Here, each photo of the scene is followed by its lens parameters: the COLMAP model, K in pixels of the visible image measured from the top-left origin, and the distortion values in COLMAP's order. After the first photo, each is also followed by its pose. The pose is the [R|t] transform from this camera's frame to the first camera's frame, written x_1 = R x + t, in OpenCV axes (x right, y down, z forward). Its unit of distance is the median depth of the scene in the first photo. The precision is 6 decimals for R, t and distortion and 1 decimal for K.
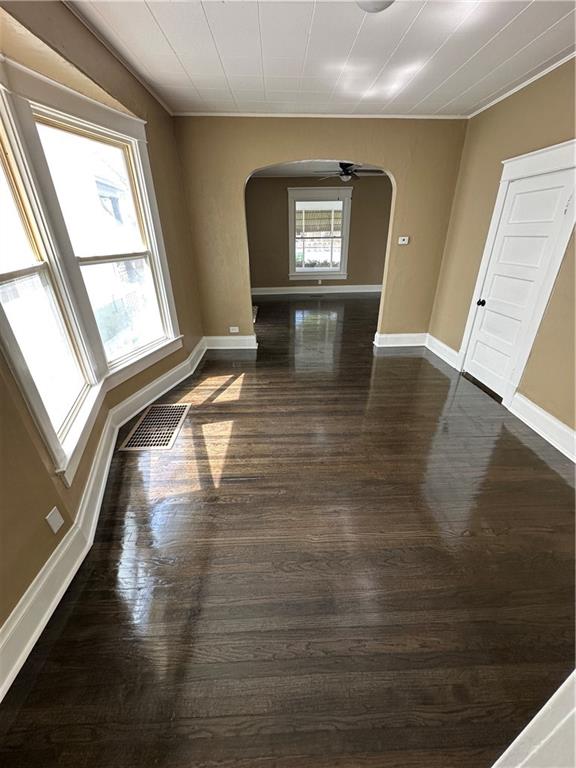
lens RADIAL K [[307.8, 0, 286.6], [0, 307.8, 383.5], [0, 0, 1]] dist [0.000241, 0.000154]
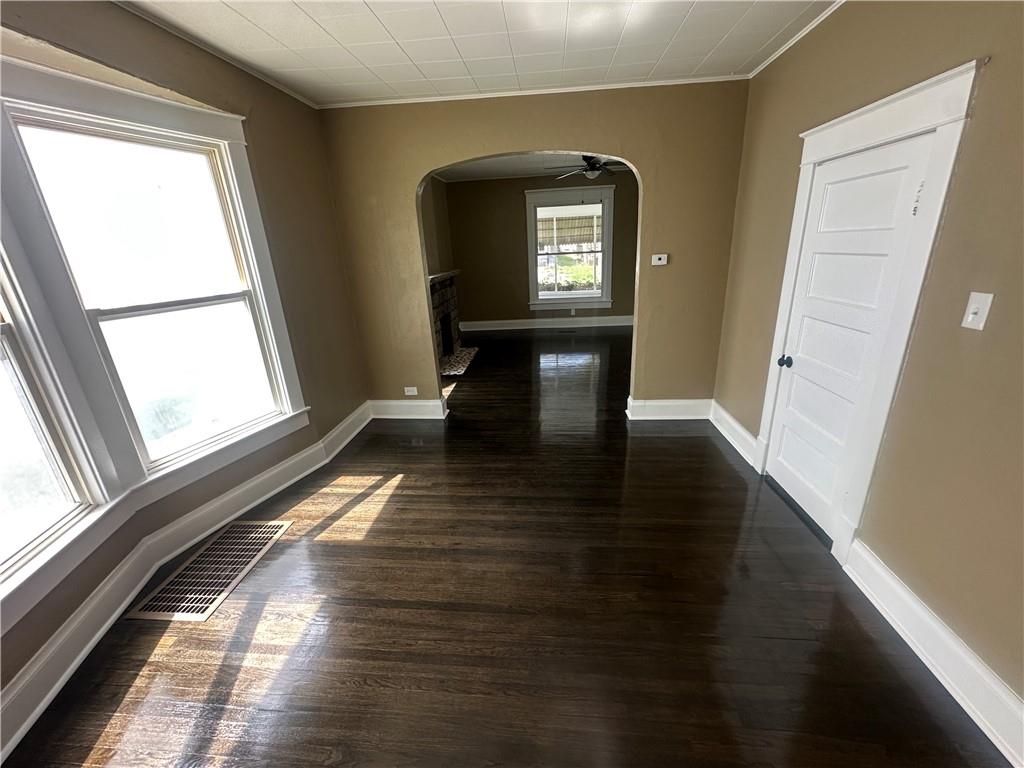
lens RADIAL K [[410.4, 0, 510.9], [0, 410.4, 383.6], [0, 0, 1]] dist [0.000241, 0.000154]
pose [[0.991799, 0.008009, -0.127558, 0.266427], [-0.024049, 0.991902, -0.124706, -0.136322], [0.125527, 0.126751, 0.983960, 0.219454]]
